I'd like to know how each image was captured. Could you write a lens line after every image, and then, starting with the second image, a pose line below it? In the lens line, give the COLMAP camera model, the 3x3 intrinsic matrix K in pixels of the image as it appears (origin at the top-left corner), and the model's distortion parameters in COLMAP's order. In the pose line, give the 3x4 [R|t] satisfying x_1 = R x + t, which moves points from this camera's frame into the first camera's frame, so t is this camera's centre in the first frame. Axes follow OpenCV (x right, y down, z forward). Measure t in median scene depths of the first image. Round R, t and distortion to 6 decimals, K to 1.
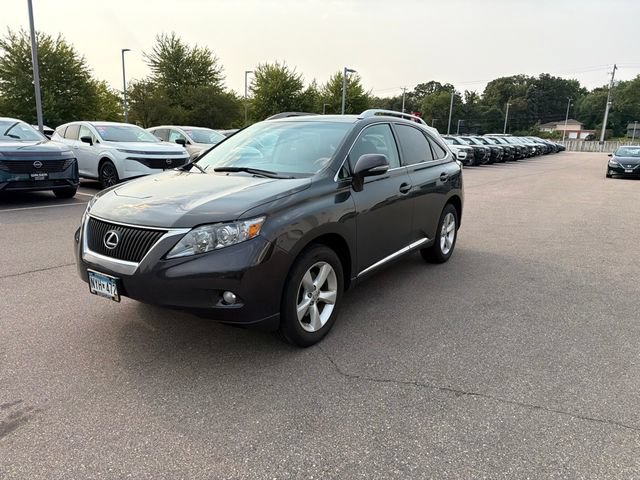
lens RADIAL K [[448.7, 0, 321.0], [0, 448.7, 239.0], [0, 0, 1]] dist [0.041919, -0.055542]
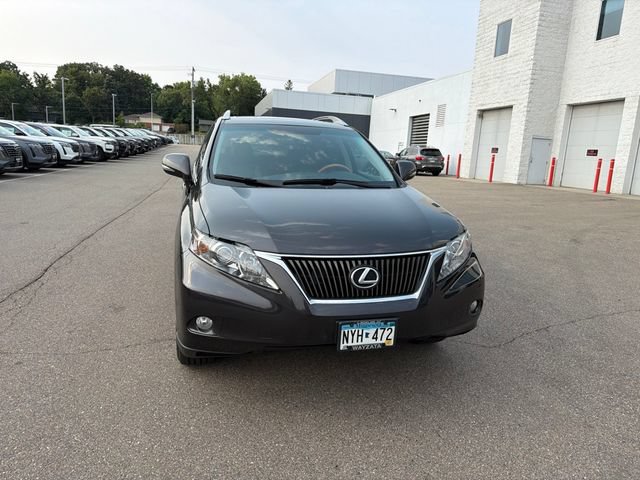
lens RADIAL K [[450.2, 0, 320.6], [0, 450.2, 235.5], [0, 0, 1]] dist [0.054449, -0.068908]
pose [[0.655064, -0.140633, 0.742370, -0.139512], [0.132077, 0.988711, 0.070755, -0.017789], [-0.743940, 0.051701, 0.666243, 0.064204]]
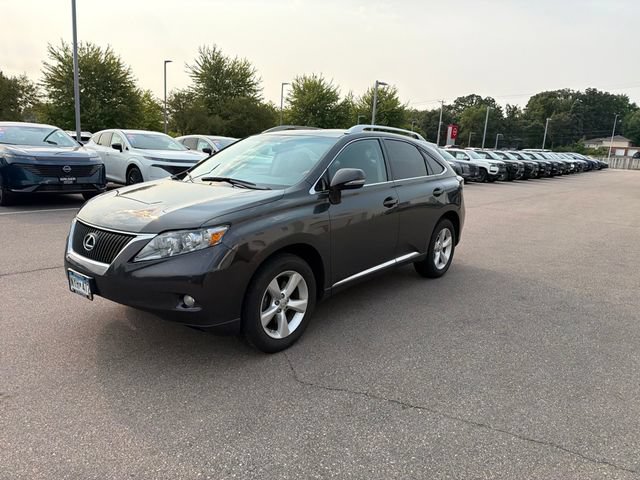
lens RADIAL K [[448.7, 0, 321.0], [0, 448.7, 239.0], [0, 0, 1]] dist [0.041919, -0.055542]
pose [[0.996474, 0.036836, -0.075384, 0.020746], [-0.038553, 0.999027, -0.021441, -0.000468], [0.074520, 0.024272, 0.996924, -0.003788]]
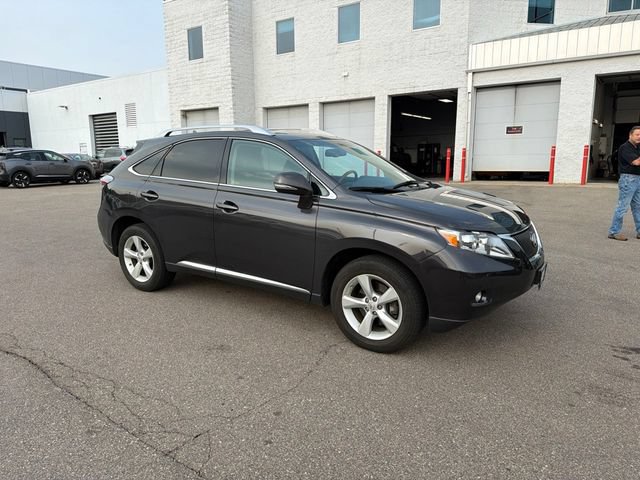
lens RADIAL K [[450.2, 0, 320.6], [0, 450.2, 235.5], [0, 0, 1]] dist [0.054449, -0.068908]
pose [[-0.018176, -0.207849, 0.977992, -0.211288], [0.217992, 0.953798, 0.206758, -0.050184], [-0.975781, 0.216952, 0.027973, 0.193385]]
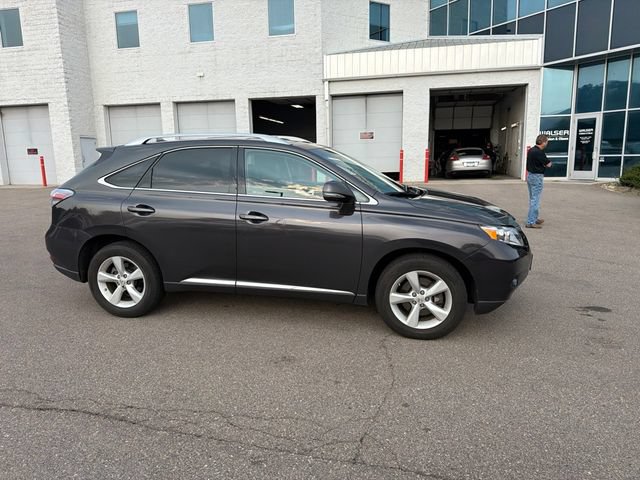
lens RADIAL K [[448.7, 0, 321.0], [0, 448.7, 239.0], [0, 0, 1]] dist [0.041919, -0.055542]
pose [[-0.386457, -0.197892, 0.900827, -0.201086], [0.195446, 0.936957, 0.289676, -0.069503], [-0.901361, 0.288010, -0.323416, 0.267314]]
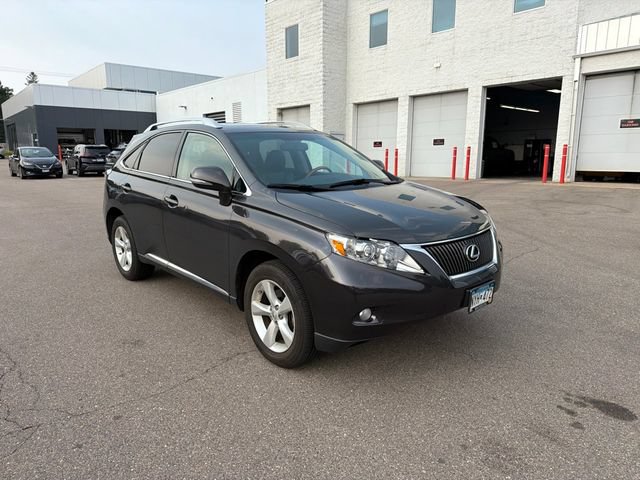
lens RADIAL K [[449.7, 0, 320.7], [0, 449.7, 242.5], [0, 0, 1]] dist [0.050489, -0.062525]
pose [[0.231105, -0.222899, 0.947051, -0.190814], [0.215176, 0.961008, 0.173676, -0.034687], [-0.948836, 0.163645, 0.270056, 0.131392]]
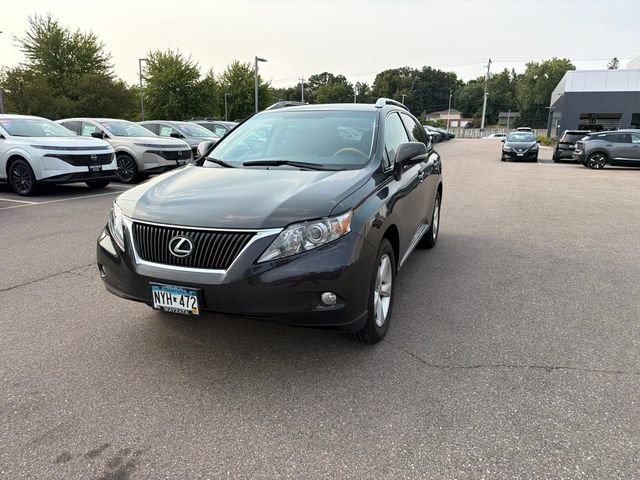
lens RADIAL K [[448.7, 0, 321.0], [0, 448.7, 239.0], [0, 0, 1]] dist [0.041919, -0.055542]
pose [[0.974825, -0.067101, 0.212637, -0.048016], [0.063026, 0.997676, 0.025893, -0.002374], [-0.213880, -0.011840, 0.976788, 0.010464]]
